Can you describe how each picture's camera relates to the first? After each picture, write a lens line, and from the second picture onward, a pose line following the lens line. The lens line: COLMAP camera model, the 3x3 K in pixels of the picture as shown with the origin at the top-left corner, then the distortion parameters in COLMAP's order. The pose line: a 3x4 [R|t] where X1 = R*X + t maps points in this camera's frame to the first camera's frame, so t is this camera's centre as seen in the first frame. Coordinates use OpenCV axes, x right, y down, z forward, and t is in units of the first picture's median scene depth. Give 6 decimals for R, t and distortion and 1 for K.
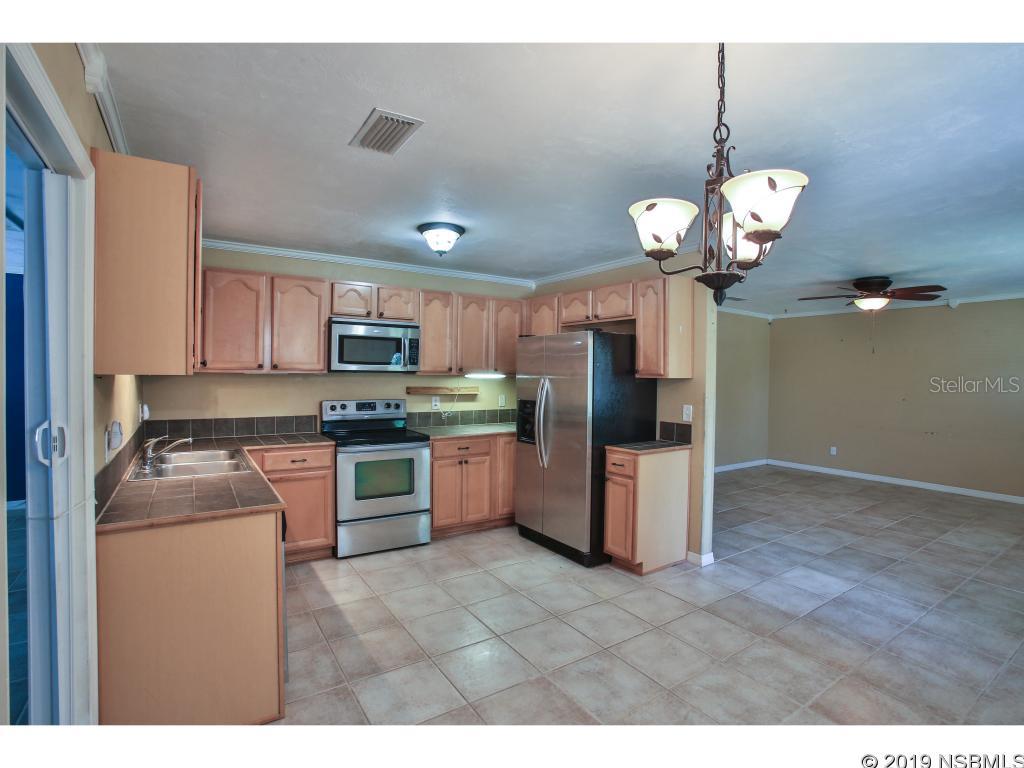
lens RADIAL K [[495.1, 0, 502.5], [0, 495.1, 380.6], [0, 0, 1]] dist [-0.054600, 0.003548]
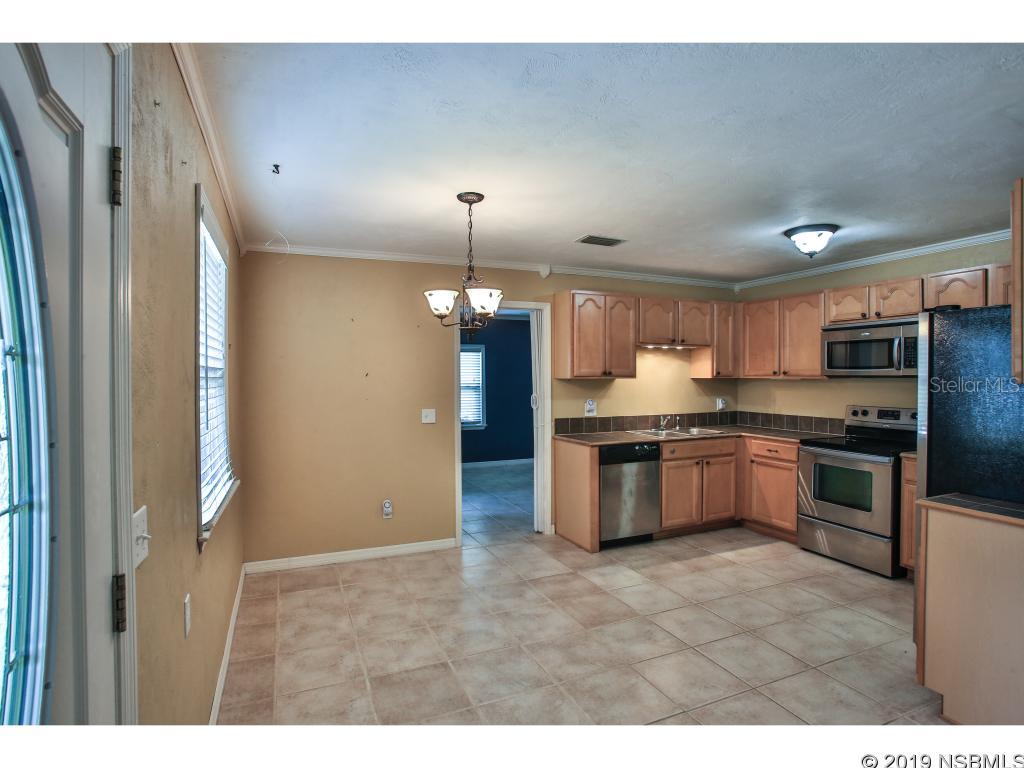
lens RADIAL K [[498.4, 0, 518.6], [0, 498.4, 387.0], [0, 0, 1]] dist [-0.058955, 0.000583]
pose [[-0.132343, 0.012451, -0.991126, 0.828011], [-0.014760, 0.999785, 0.014531, -0.002336], [0.991094, 0.016552, -0.132130, 0.509071]]
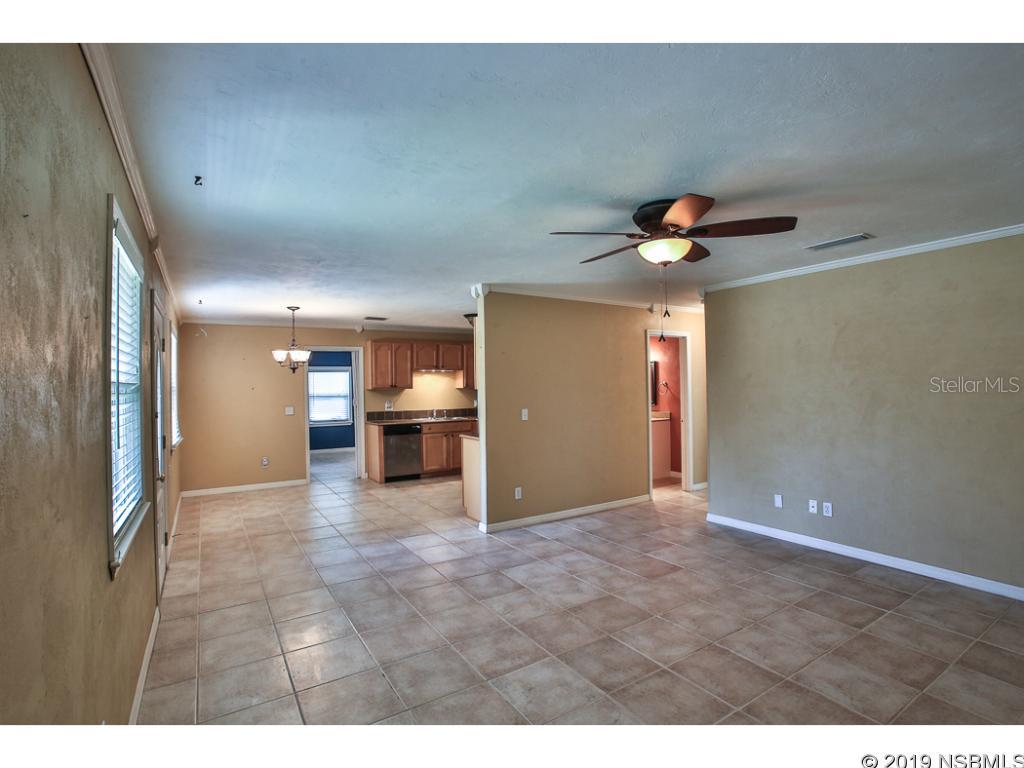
lens RADIAL K [[495.1, 0, 517.8], [0, 495.1, 386.7], [0, 0, 1]] dist [-0.054600, 0.003548]
pose [[-0.003321, -0.012115, -0.999921, 0.952709], [-0.001676, 0.999925, -0.012109, -0.001116], [0.999993, 0.001636, -0.003341, 0.590134]]
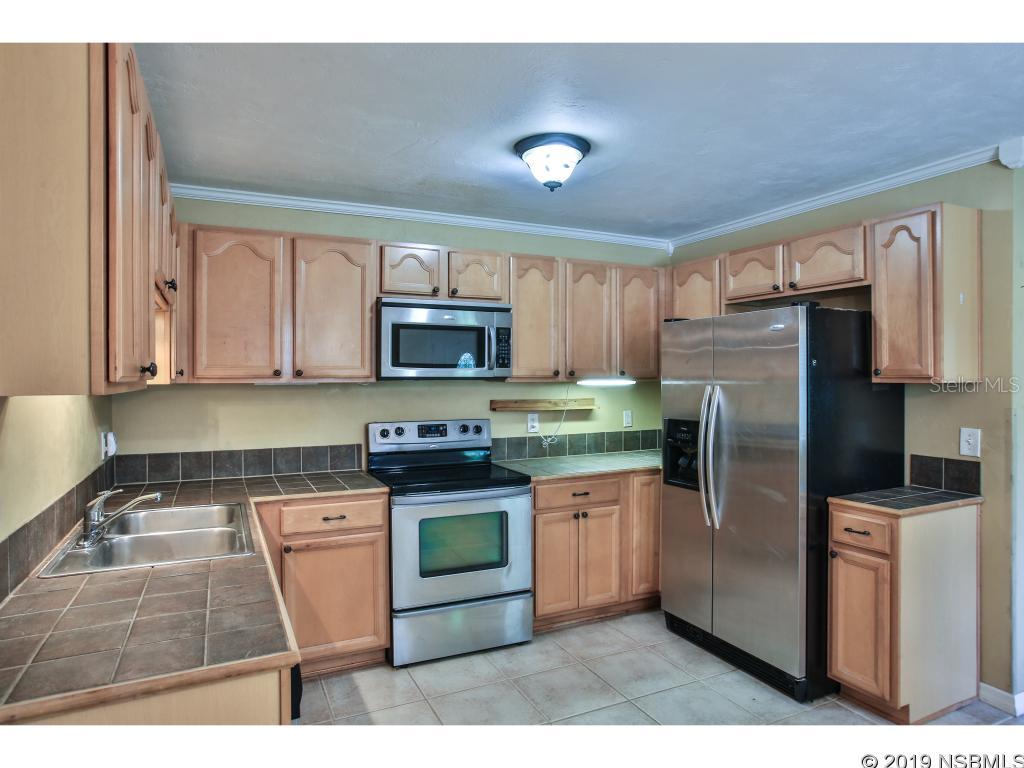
lens RADIAL K [[617.7, 0, 512.5], [0, 617.7, 382.2], [0, 0, 1]] dist [-0.024283, 0.006039]
pose [[0.992395, -0.013228, -0.122385, -0.075621], [0.012445, 0.999897, -0.007163, -0.006740], [0.122467, 0.005586, 0.992457, 0.207216]]
